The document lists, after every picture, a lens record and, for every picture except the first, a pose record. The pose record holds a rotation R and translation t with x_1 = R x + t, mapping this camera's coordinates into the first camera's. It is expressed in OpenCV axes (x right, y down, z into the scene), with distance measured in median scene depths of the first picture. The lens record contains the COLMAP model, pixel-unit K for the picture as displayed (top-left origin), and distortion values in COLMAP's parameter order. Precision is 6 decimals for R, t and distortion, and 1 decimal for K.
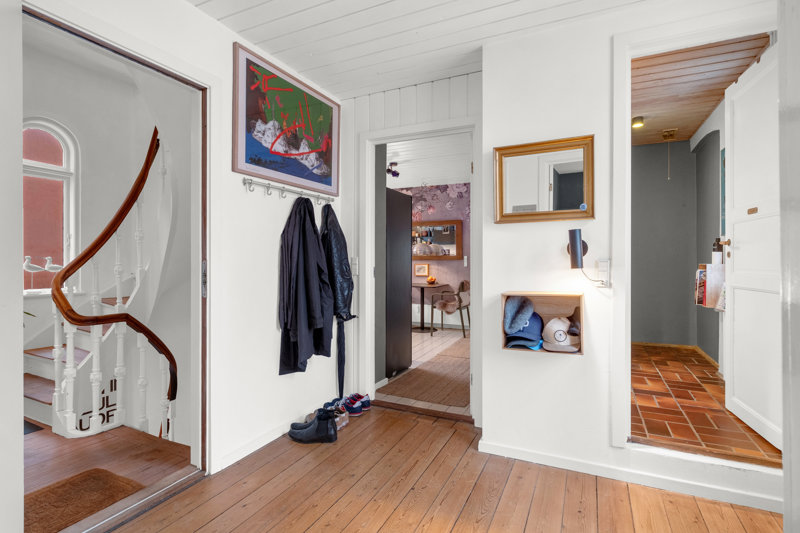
lens RADIAL K [[396.9, 0, 401.2], [0, 396.9, 259.4], [0, 0, 1]] dist [-0.003113, -0.001282]
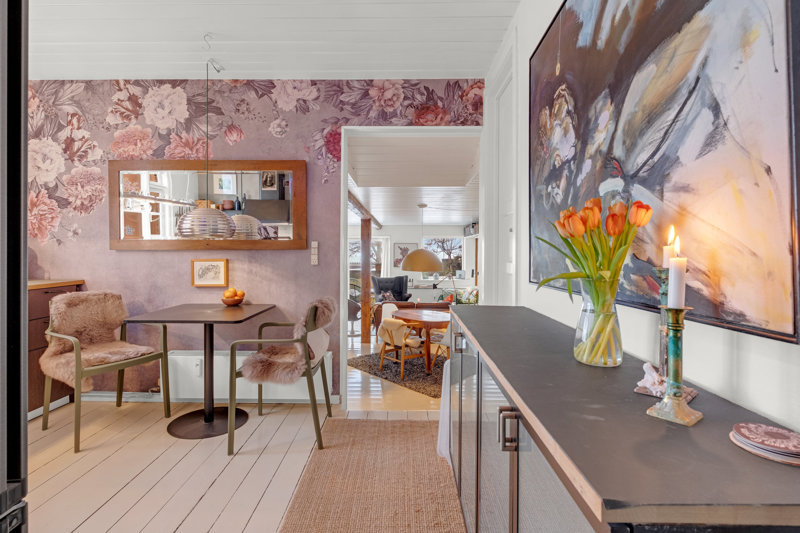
lens RADIAL K [[411.6, 0, 403.2], [0, 411.6, 248.7], [0, 0, 1]] dist [0.000763, -0.000074]
pose [[0.904755, 0.002022, 0.425927, 0.167204], [-0.001675, 0.999998, -0.001189, 0.001522], [-0.425928, 0.000363, 0.904757, 1.653607]]
